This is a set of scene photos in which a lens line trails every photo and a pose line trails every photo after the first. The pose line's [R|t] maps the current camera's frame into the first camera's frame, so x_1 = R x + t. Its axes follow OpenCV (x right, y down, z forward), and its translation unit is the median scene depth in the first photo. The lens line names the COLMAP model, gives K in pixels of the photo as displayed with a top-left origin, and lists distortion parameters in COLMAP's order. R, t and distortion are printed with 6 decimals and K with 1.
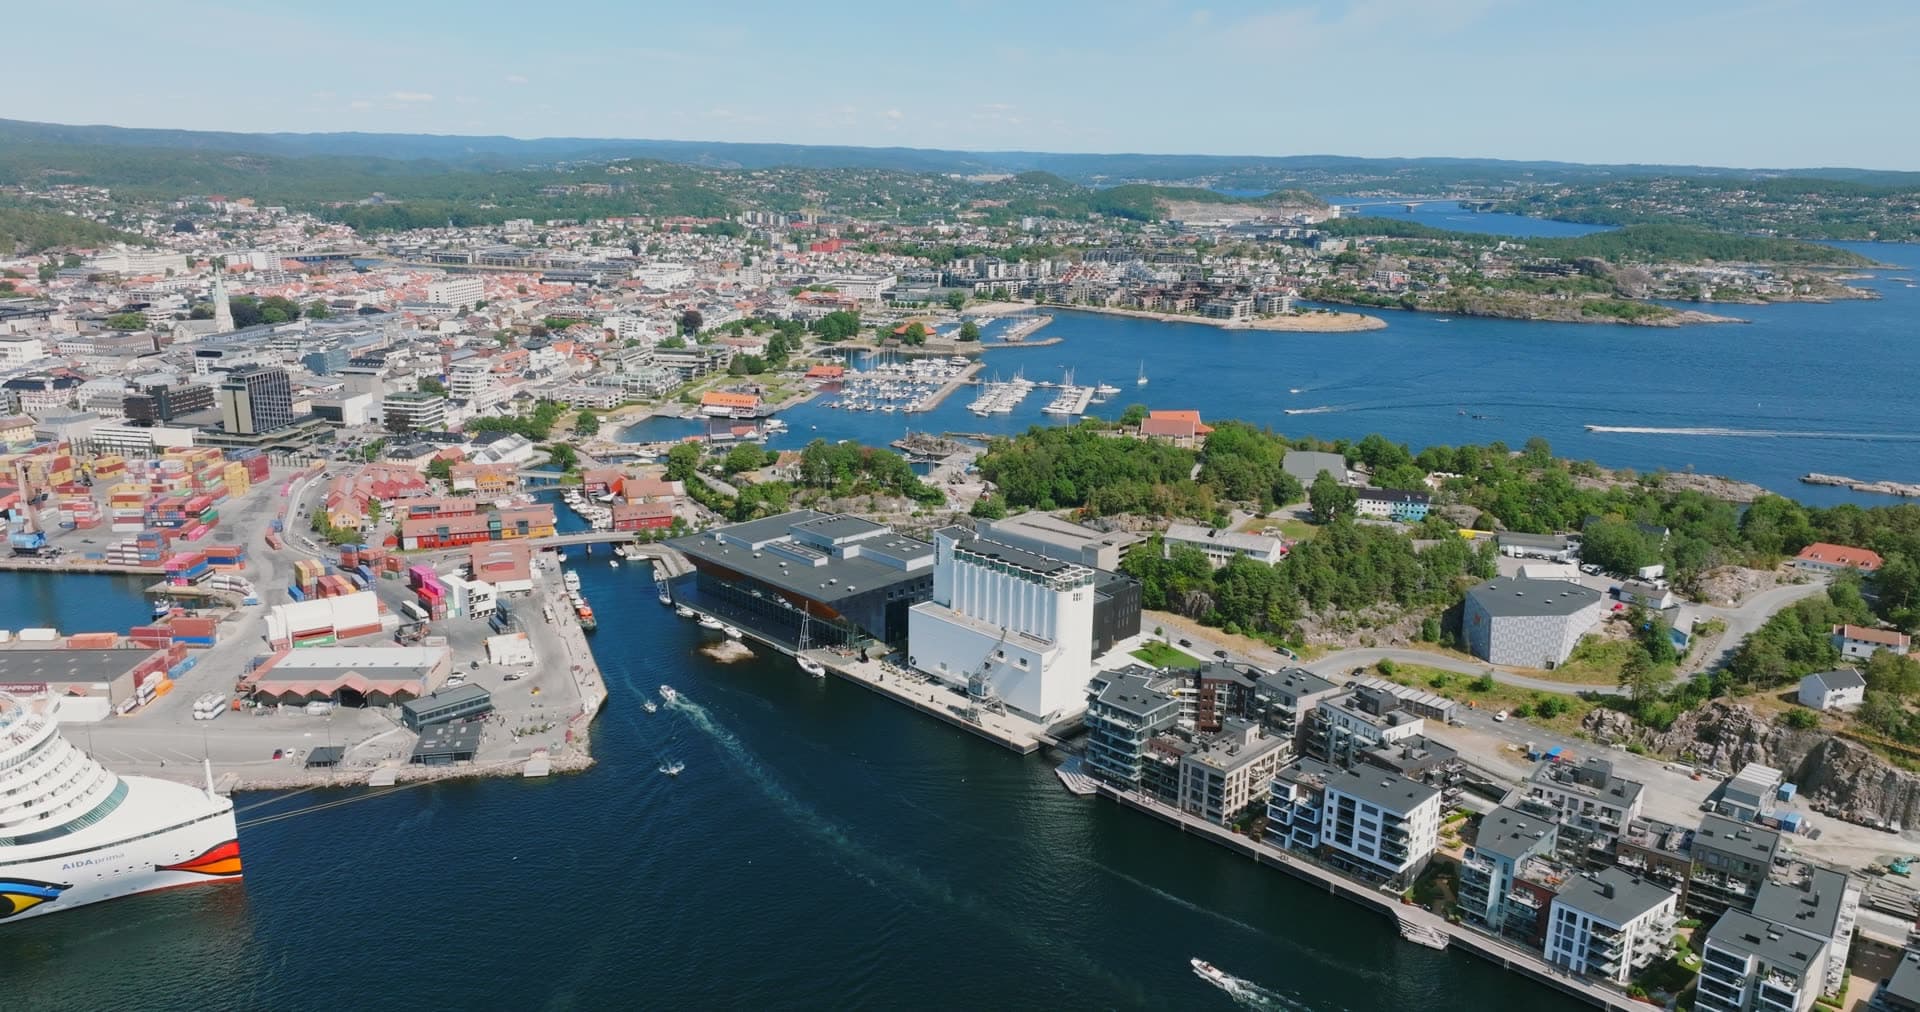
lens RADIAL K [[1350.7, 0, 964.4], [0, 1350.7, 508.5], [0, 0, 1]] dist [0.000036, 0.016552]
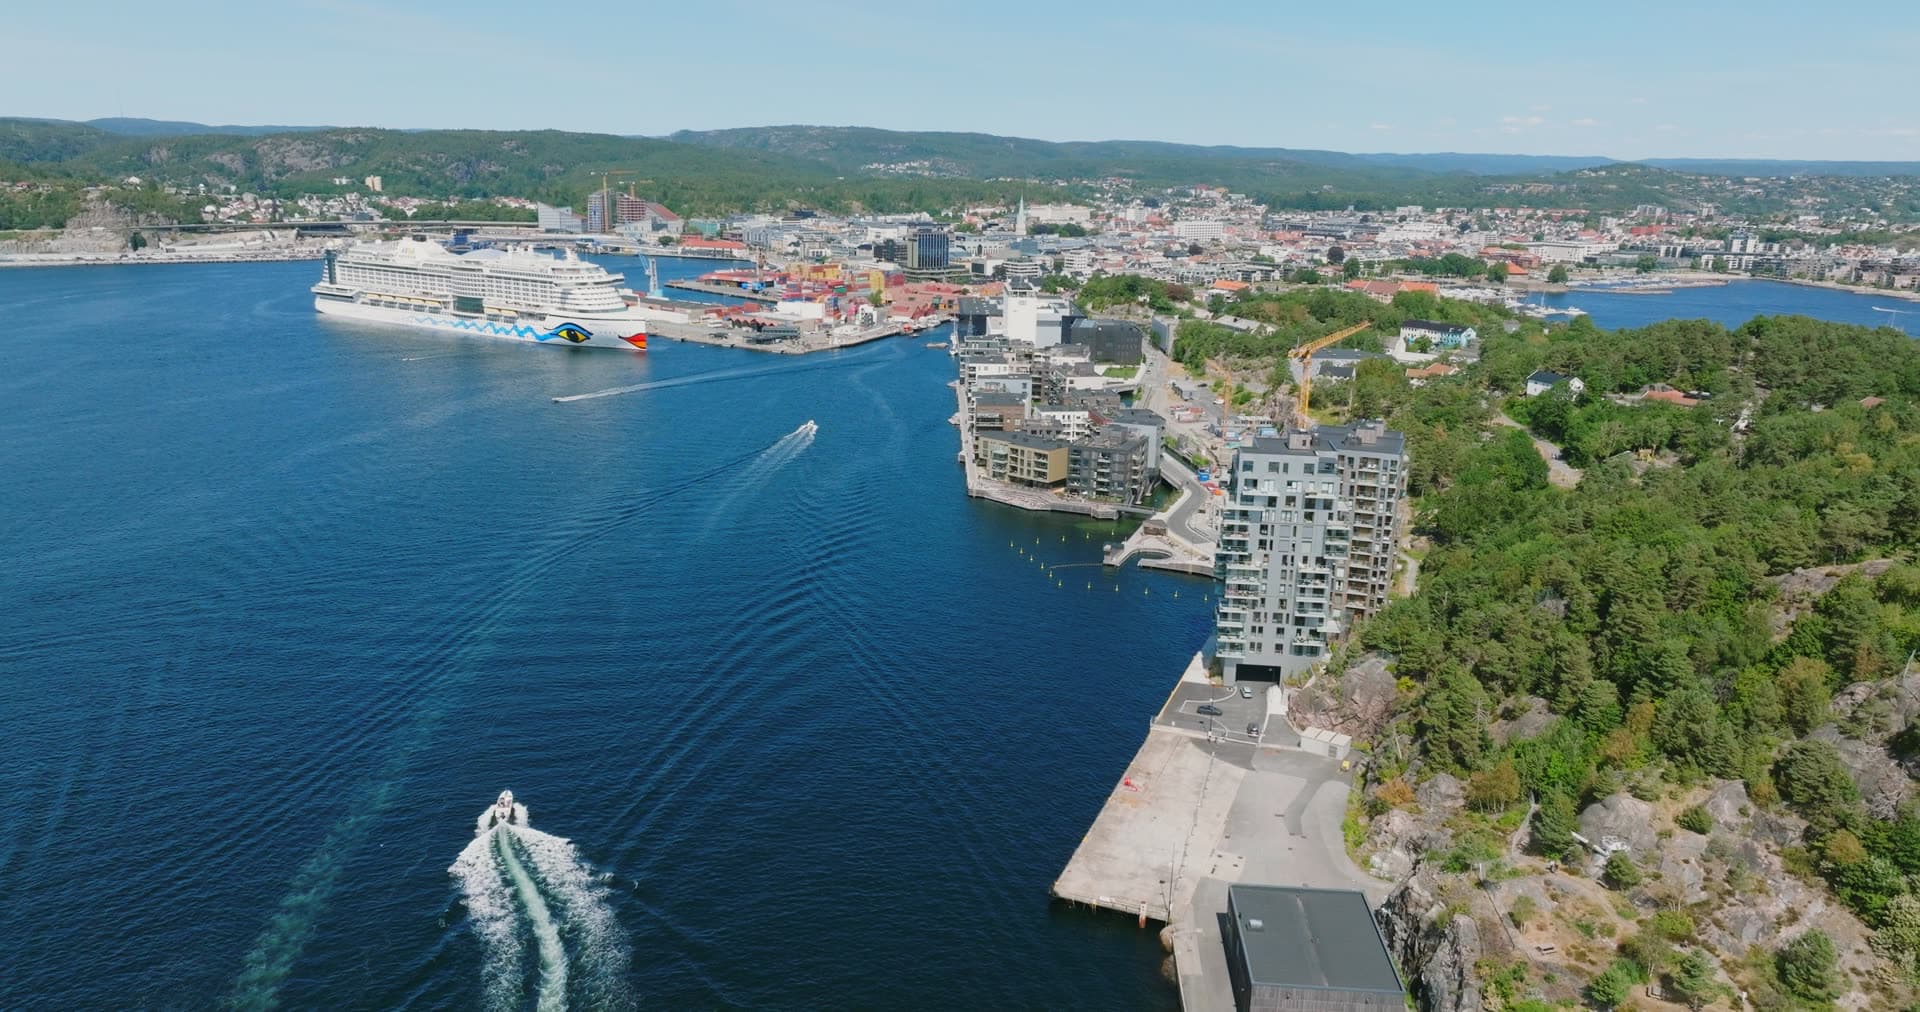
lens RADIAL K [[1350.7, 0, 954.5], [0, 1350.7, 502.9], [0, 0, 1]] dist [0.000036, 0.016552]
pose [[0.716042, 0.171101, -0.676763, 0.864248], [-0.185401, 0.981290, 0.051932, 0.168688], [0.672986, 0.088287, 0.734367, -0.226619]]
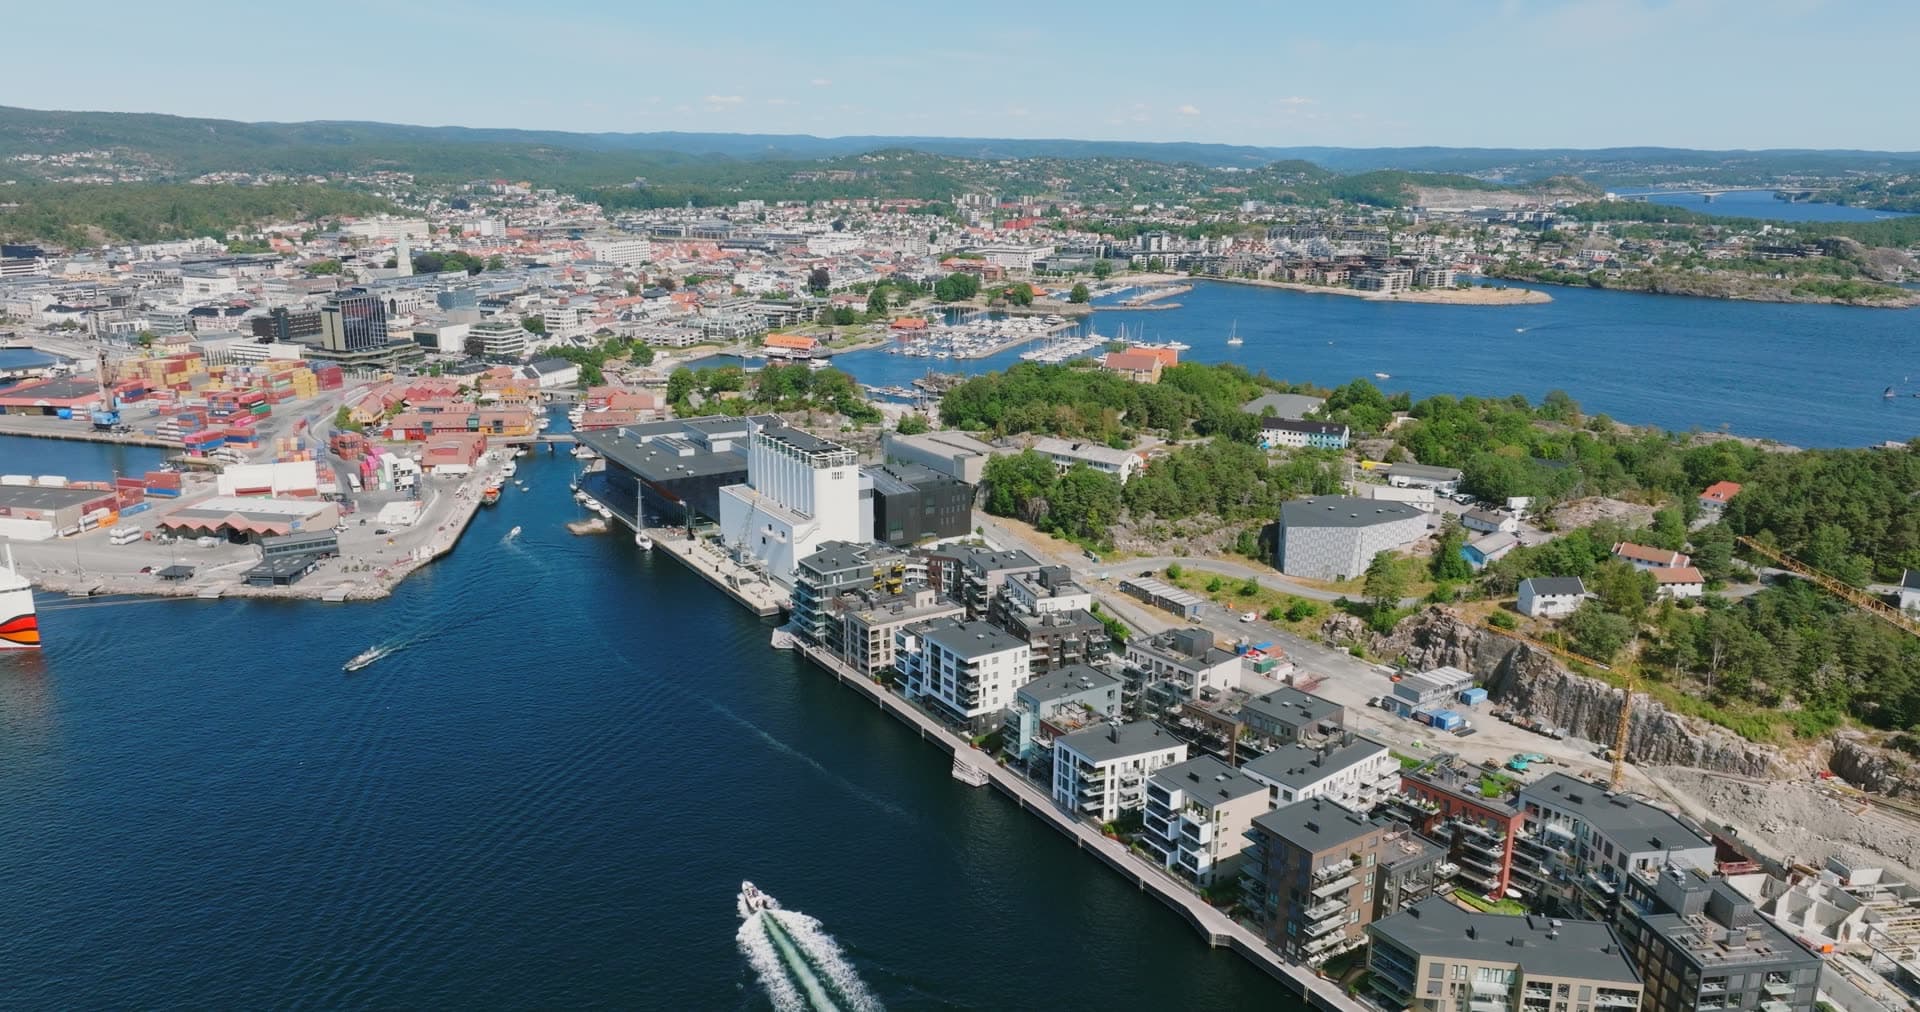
lens RADIAL K [[1350.7, 0, 962.1], [0, 1350.7, 512.6], [0, 0, 1]] dist [0.000036, 0.016552]
pose [[0.977116, 0.050258, -0.206682, 0.272623], [-0.049416, 0.998736, 0.009240, 0.054533], [0.206885, 0.001184, 0.978365, -0.004036]]
